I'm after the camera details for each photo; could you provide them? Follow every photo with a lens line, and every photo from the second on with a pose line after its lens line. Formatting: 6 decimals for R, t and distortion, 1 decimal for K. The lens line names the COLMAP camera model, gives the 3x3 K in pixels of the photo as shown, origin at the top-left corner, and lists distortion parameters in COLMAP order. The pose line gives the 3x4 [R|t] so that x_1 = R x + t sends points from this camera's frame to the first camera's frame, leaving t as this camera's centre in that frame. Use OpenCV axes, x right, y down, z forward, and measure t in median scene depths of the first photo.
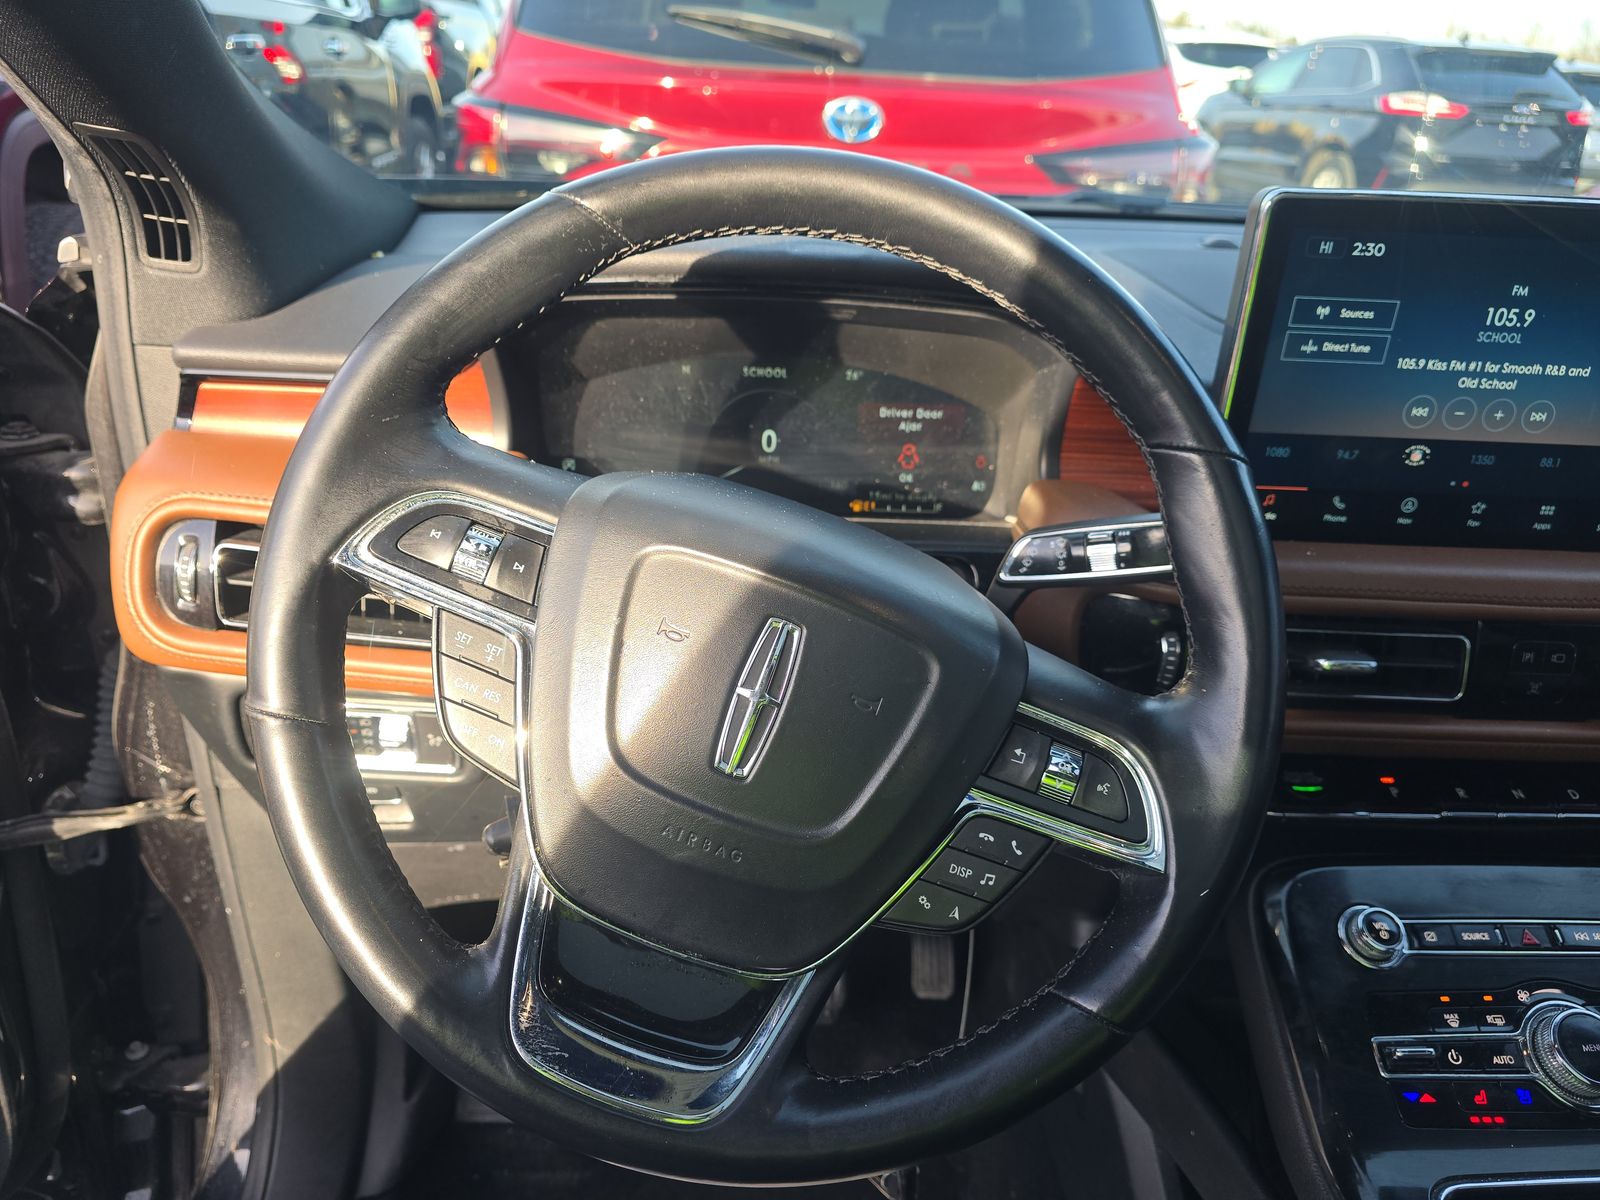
lens RADIAL K [[1095.7, 0, 800.0], [0, 1095.7, 600.0], [0, 0, 1]] dist [-0.007398, -0.005089]
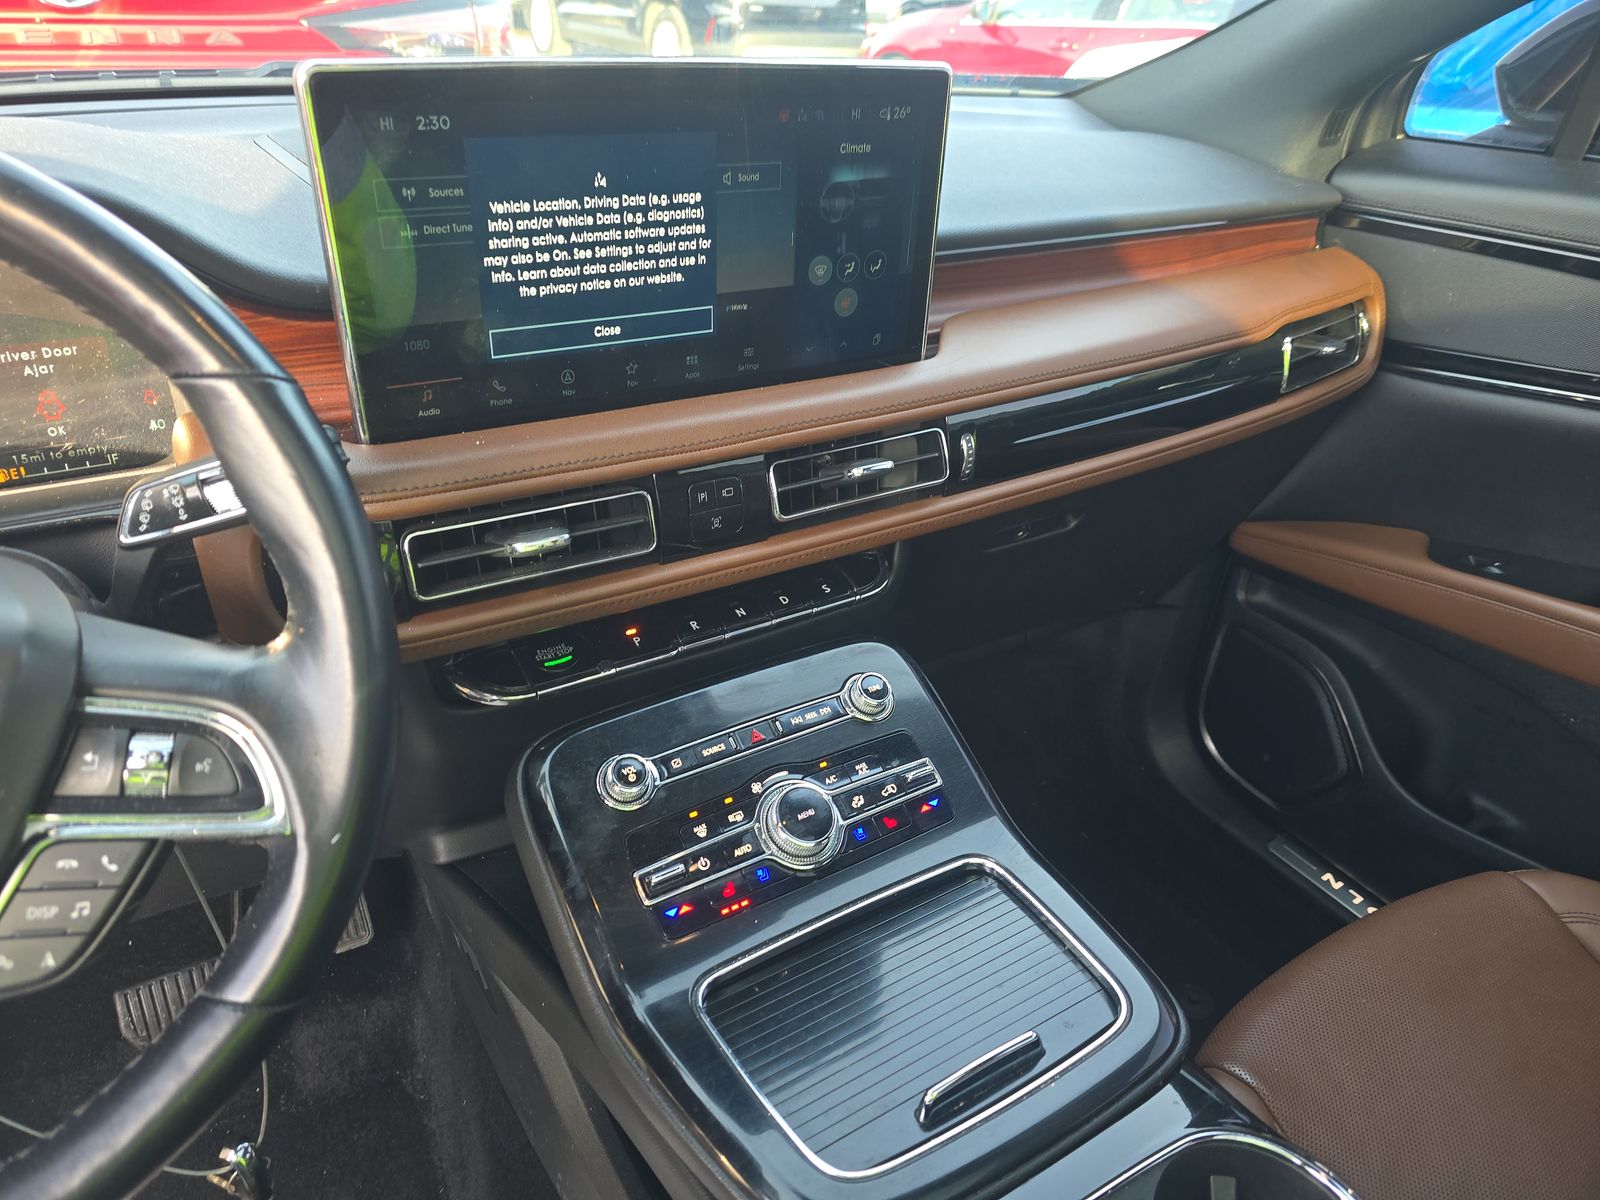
lens RADIAL K [[1064.2, 0, 800.0], [0, 1064.2, 600.0], [0, 0, 1]] dist [0.061991, -0.077904]
pose [[0.859659, -0.259014, 0.440340, 0.258789], [0.207244, 0.964645, 0.162821, -0.002622], [-0.466944, -0.048713, 0.882944, -0.008678]]
